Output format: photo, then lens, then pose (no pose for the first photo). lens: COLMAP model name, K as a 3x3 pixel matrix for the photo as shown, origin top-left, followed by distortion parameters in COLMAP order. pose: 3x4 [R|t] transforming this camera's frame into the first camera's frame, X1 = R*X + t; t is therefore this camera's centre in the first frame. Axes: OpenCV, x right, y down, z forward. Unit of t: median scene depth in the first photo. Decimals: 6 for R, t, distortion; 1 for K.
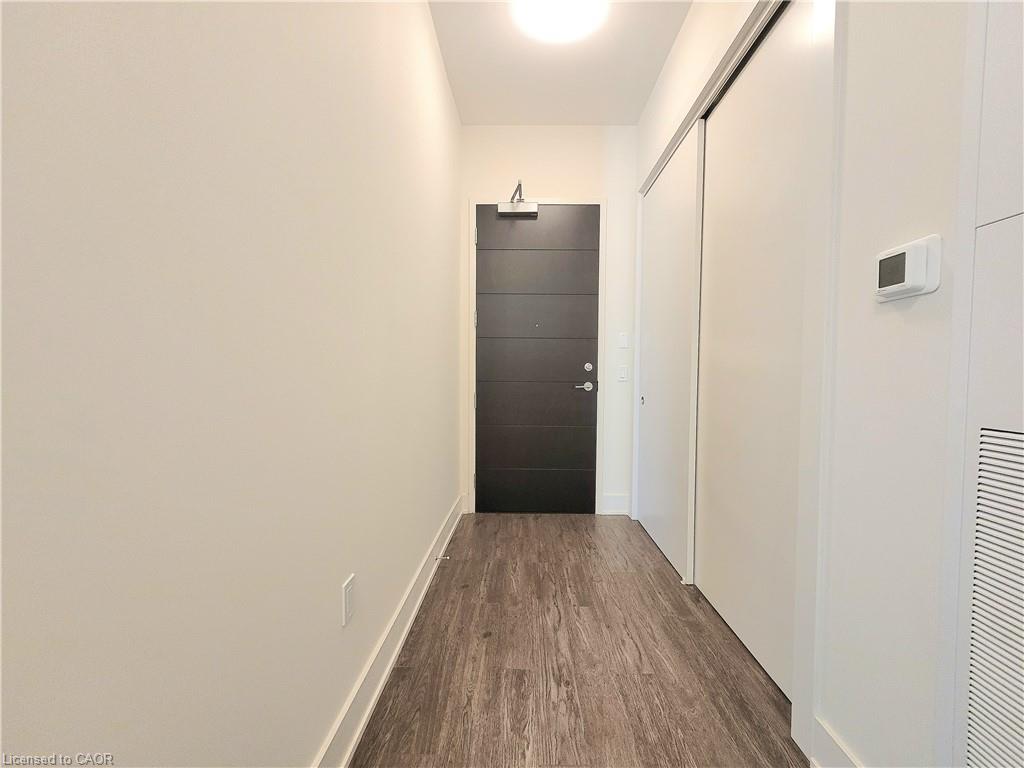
lens RADIAL K [[398.2, 0, 508.2], [0, 398.2, 386.6], [0, 0, 1]] dist [-0.000876, -0.000953]
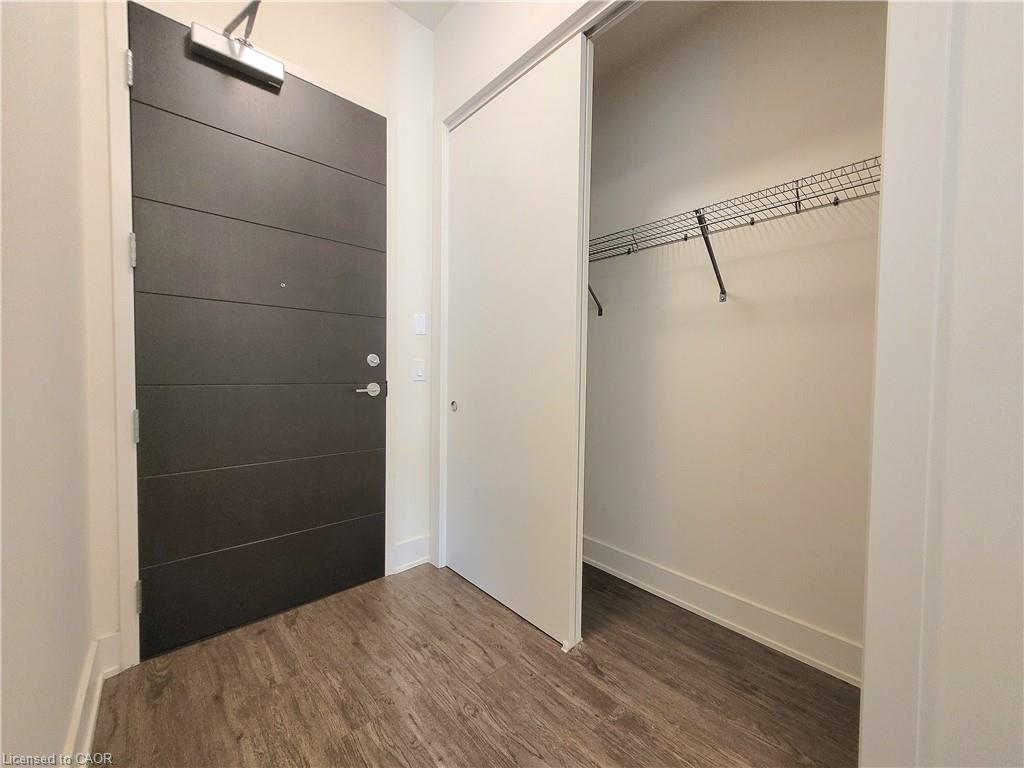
lens RADIAL K [[398.2, 0, 517.4], [0, 398.2, 385.7], [0, 0, 1]] dist [-0.000876, -0.000953]
pose [[0.700456, -0.021665, 0.713366, -0.103728], [0.012985, 0.999761, 0.017613, -0.015167], [-0.713577, -0.003074, 0.700570, 0.370354]]
